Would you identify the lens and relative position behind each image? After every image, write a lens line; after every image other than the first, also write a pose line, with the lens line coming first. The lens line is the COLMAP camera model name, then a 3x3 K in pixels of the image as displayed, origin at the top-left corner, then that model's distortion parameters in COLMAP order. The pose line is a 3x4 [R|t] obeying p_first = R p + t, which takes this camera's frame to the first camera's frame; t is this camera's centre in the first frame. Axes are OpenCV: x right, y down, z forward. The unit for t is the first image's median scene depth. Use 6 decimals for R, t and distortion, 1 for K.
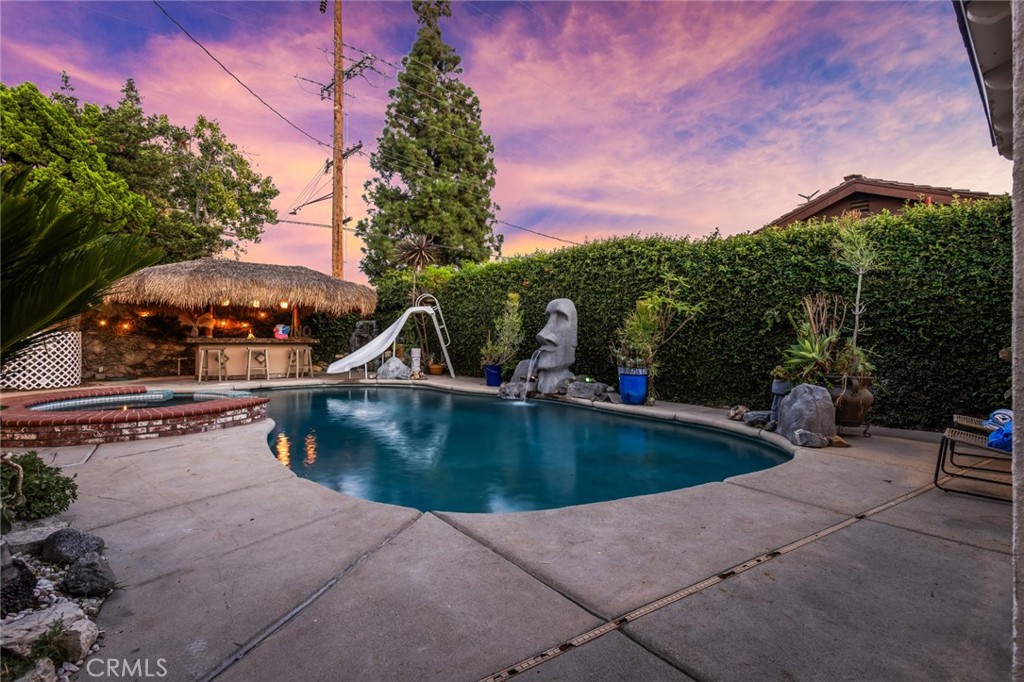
lens RADIAL K [[514.3, 0, 501.5], [0, 514.3, 339.9], [0, 0, 1]] dist [0.000064, 0.001803]
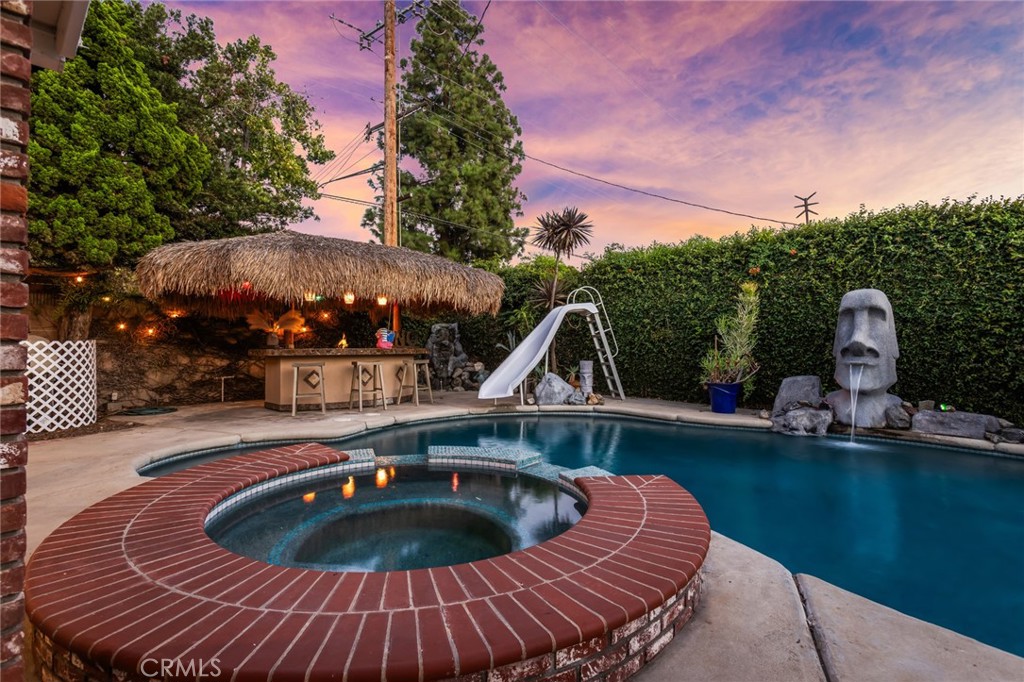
lens RADIAL K [[531.5, 0, 517.5], [0, 531.5, 341.8], [0, 0, 1]] dist [-0.000100, -0.001218]
pose [[0.995067, -0.005587, 0.099051, -0.320068], [0.006240, 0.999961, -0.006292, -0.005691], [-0.099012, 0.006879, 0.995063, 0.254440]]
